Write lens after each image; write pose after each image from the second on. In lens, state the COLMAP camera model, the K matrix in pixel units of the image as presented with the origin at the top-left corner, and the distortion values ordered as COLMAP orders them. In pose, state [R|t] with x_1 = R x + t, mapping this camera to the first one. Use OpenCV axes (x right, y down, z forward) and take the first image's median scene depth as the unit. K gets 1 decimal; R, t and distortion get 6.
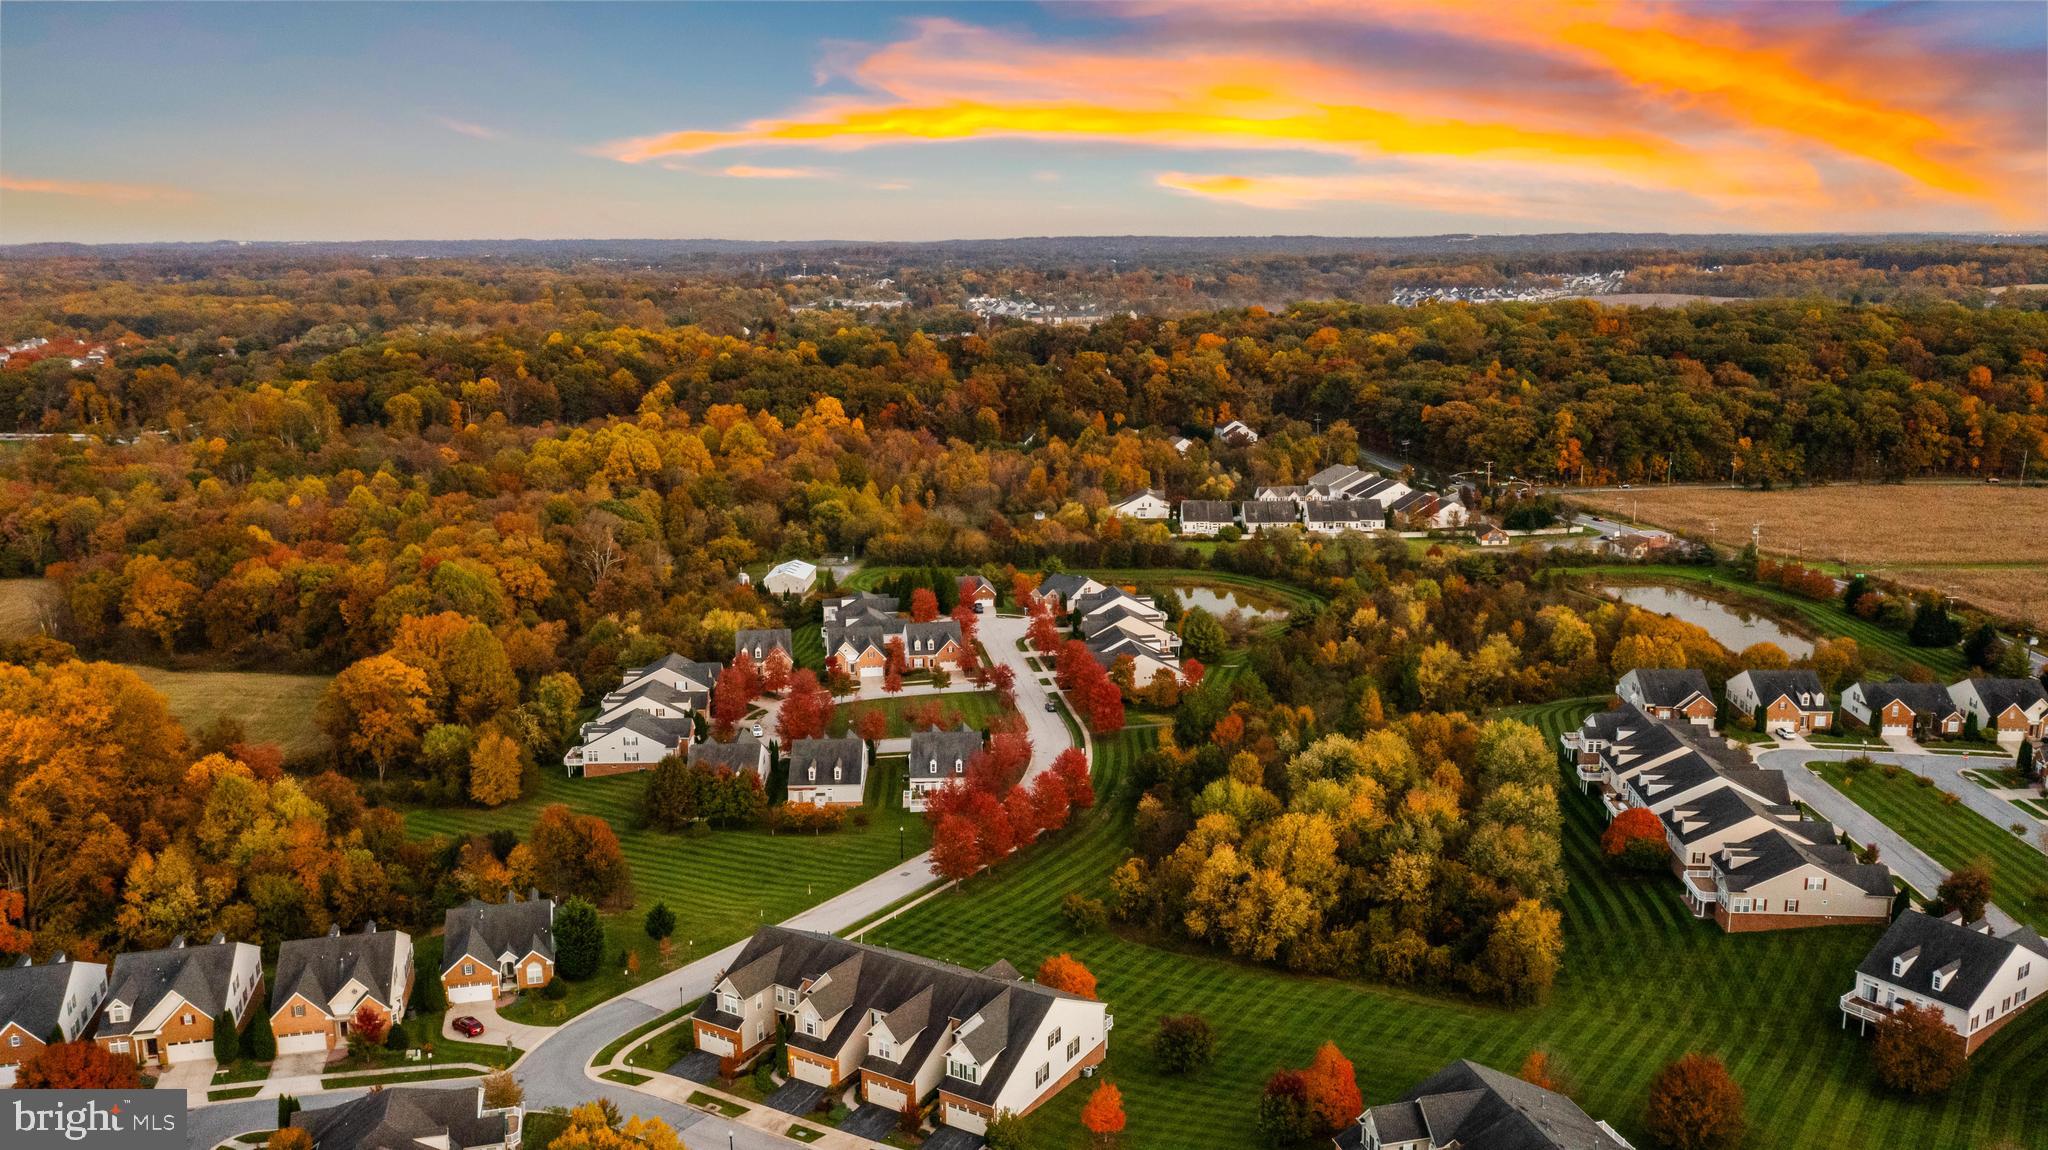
lens RADIAL K [[1631.8, 0, 1025.3], [0, 1631.8, 576.2], [0, 0, 1]] dist [0.000394, 0.001763]
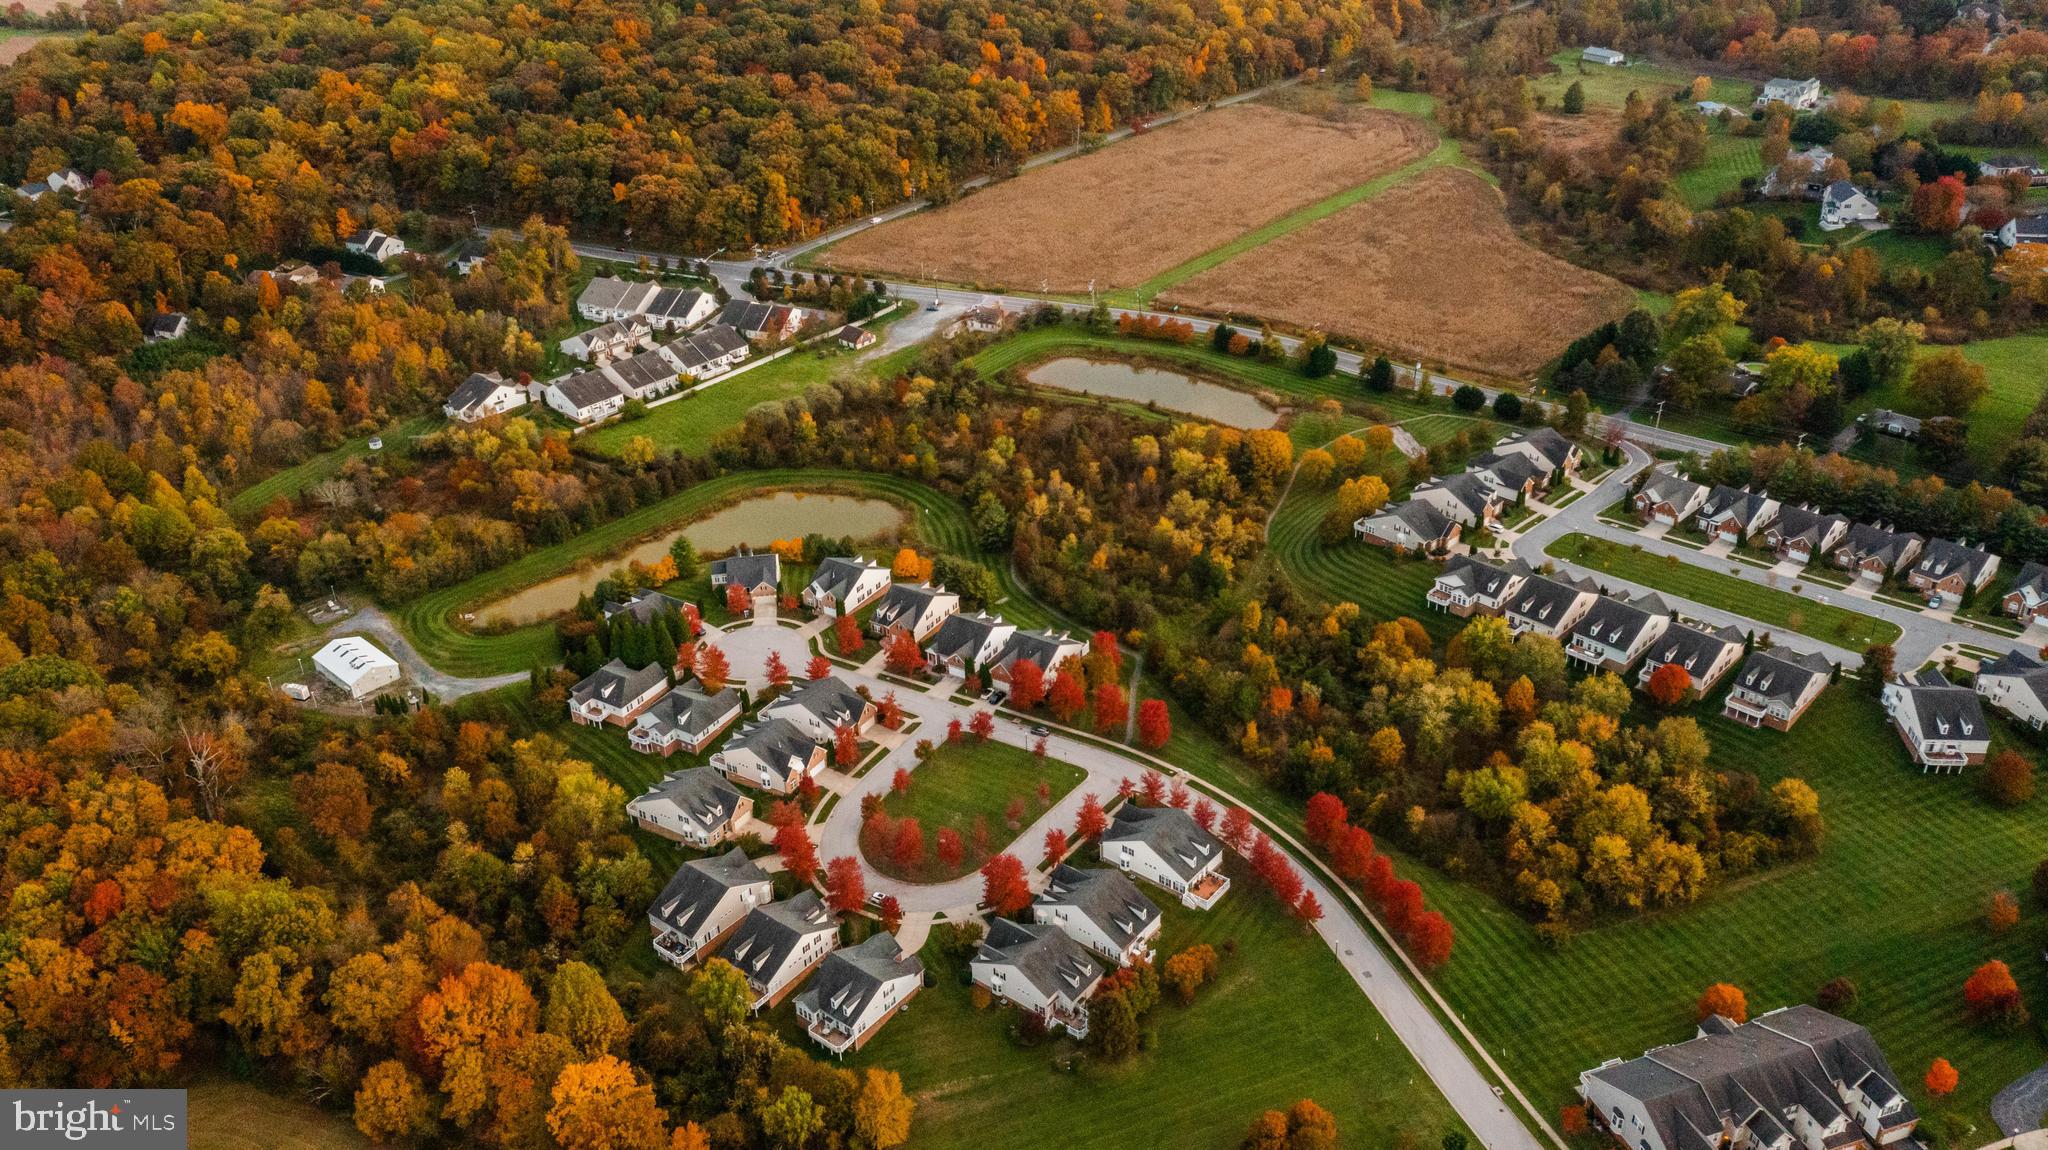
lens RADIAL K [[1631.8, 0, 1025.3], [0, 1631.8, 576.2], [0, 0, 1]] dist [0.000394, 0.001763]
pose [[0.645057, -0.386430, 0.659222, -0.436355], [0.182113, 0.915590, 0.358510, -0.263219], [-0.742117, -0.111207, 0.660981, 0.220411]]
